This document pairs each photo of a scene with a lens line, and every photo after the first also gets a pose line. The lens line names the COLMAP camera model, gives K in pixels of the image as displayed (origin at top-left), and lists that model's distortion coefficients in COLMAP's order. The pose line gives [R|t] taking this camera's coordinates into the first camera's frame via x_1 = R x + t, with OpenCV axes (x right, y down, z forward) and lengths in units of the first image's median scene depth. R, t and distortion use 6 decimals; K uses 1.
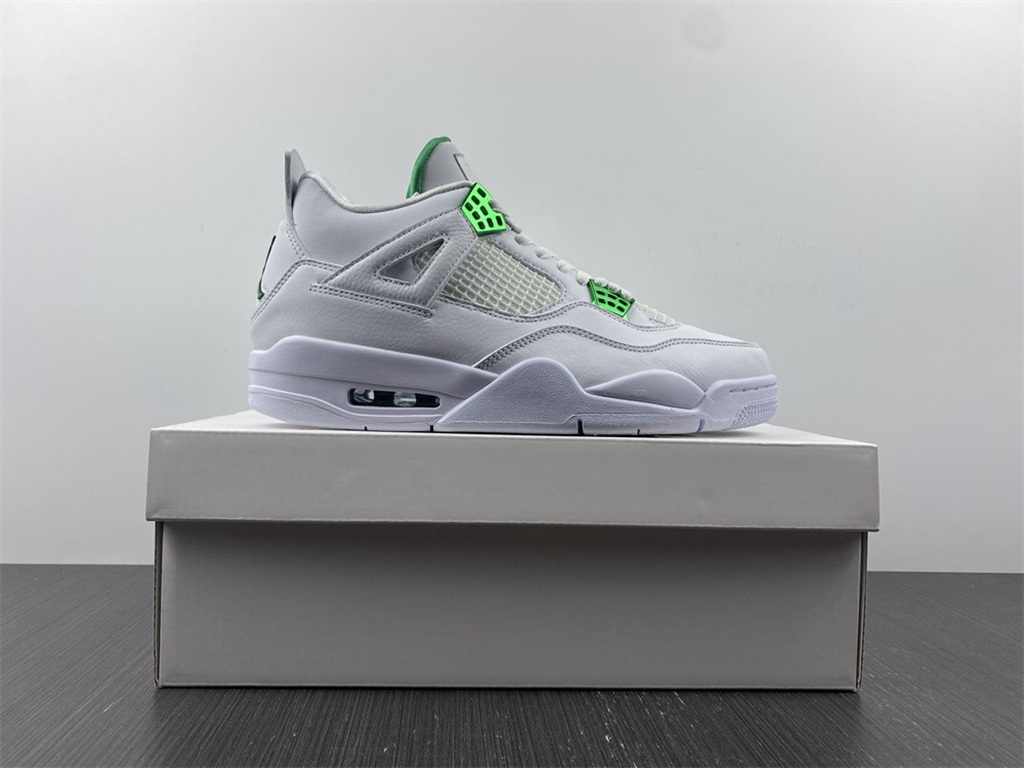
lens RADIAL K [[837.9, 0, 512.0], [0, 837.9, 384.0], [0, 0, 1]] dist [-0.002338, -0.007656]
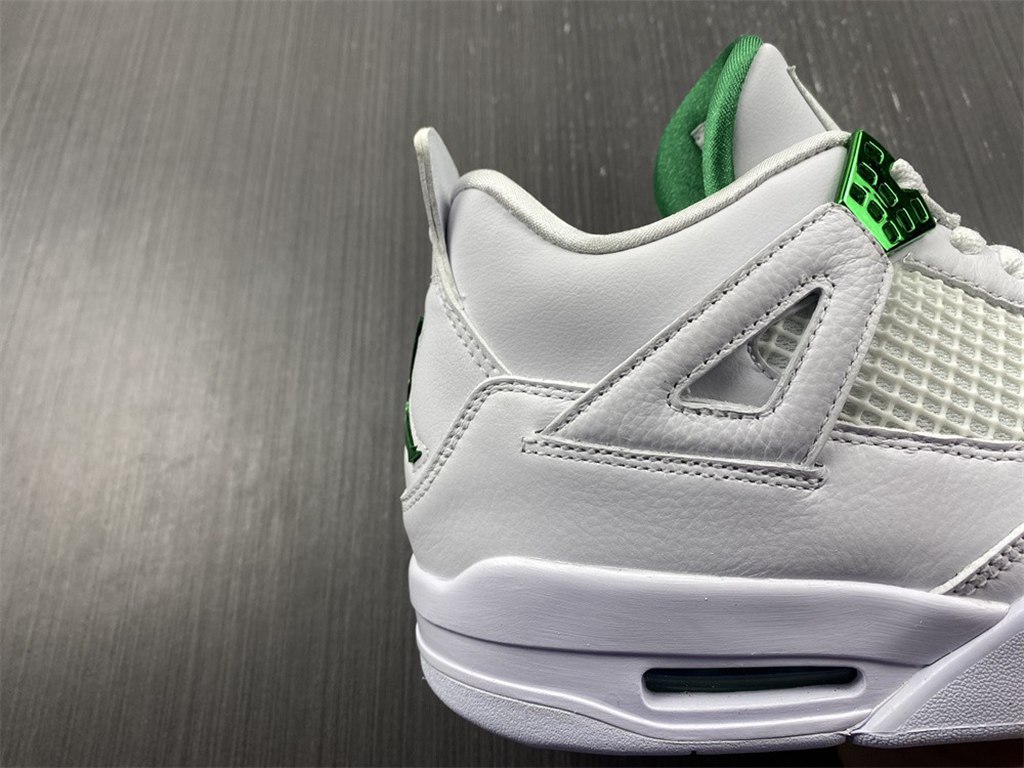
lens RADIAL K [[837.9, 0, 512.0], [0, 837.9, 384.0], [0, 0, 1]] dist [-0.002338, -0.007656]
pose [[0.972419, -0.128675, -0.194533, -0.154443], [0.143969, 0.987340, 0.066580, -0.175247], [0.183503, -0.092751, 0.978634, 0.565567]]
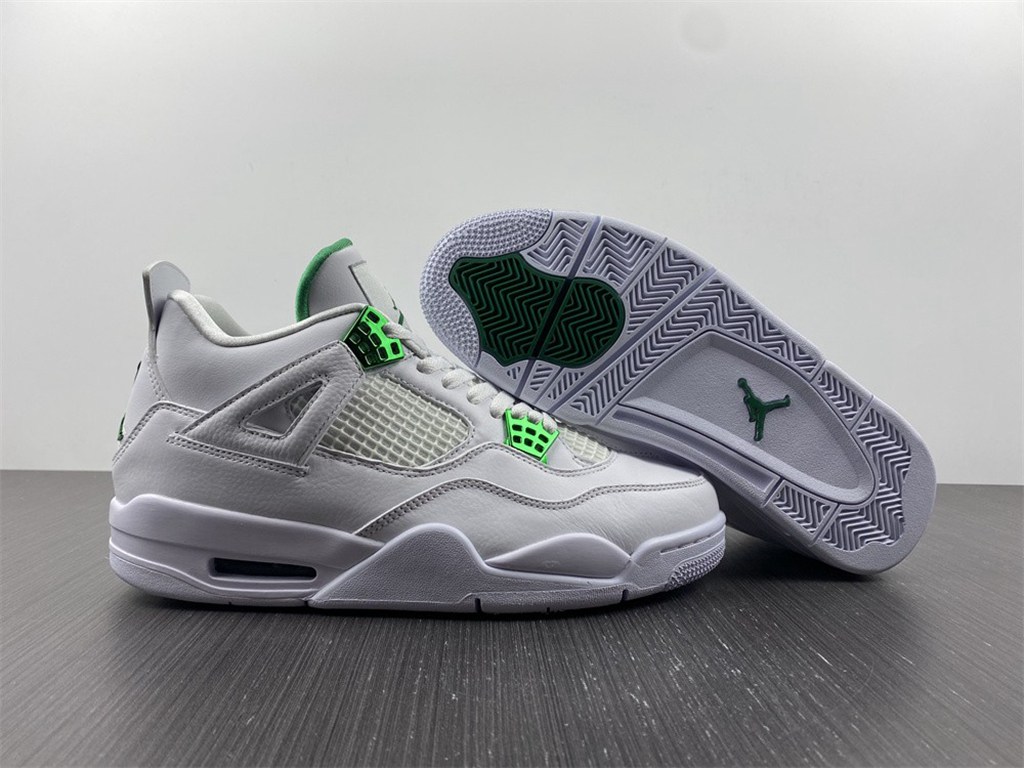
lens RADIAL K [[767.7, 0, 512.0], [0, 767.7, 384.0], [0, 0, 1]] dist [-0.021911, -0.002210]
pose [[0.999629, 0.008741, -0.025796, 0.130984], [-0.007497, 0.998822, 0.047943, -0.208557], [0.026185, -0.047732, 0.998517, 0.227157]]
